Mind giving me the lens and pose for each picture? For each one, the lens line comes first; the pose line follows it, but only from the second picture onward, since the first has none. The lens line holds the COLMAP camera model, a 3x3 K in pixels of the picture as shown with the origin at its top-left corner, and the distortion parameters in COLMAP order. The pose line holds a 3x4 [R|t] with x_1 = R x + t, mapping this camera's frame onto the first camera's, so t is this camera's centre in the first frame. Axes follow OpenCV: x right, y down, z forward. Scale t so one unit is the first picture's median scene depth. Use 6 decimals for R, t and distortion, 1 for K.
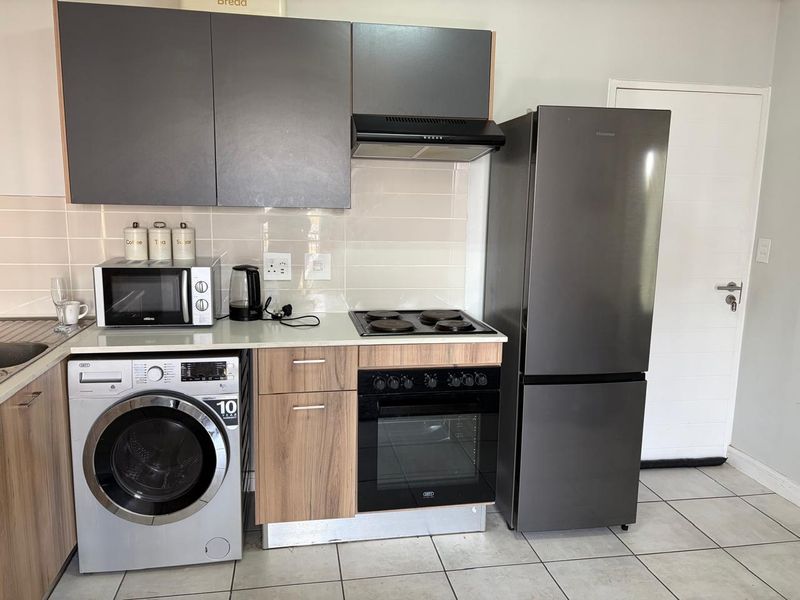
lens RADIAL K [[603.4, 0, 399.6], [0, 603.4, 298.5], [0, 0, 1]] dist [0.047368, -0.035004]
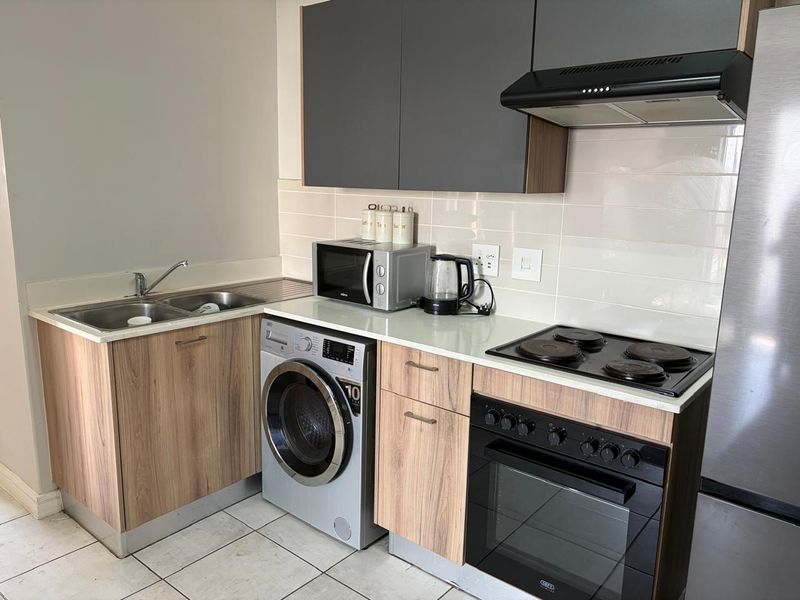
lens RADIAL K [[603.4, 0, 402.3], [0, 603.4, 299.4], [0, 0, 1]] dist [0.047368, -0.035004]
pose [[0.645622, 0.145273, -0.749711, 0.461273], [-0.136394, 0.987889, 0.073968, -0.052145], [0.751378, 0.054501, 0.657618, 0.389439]]
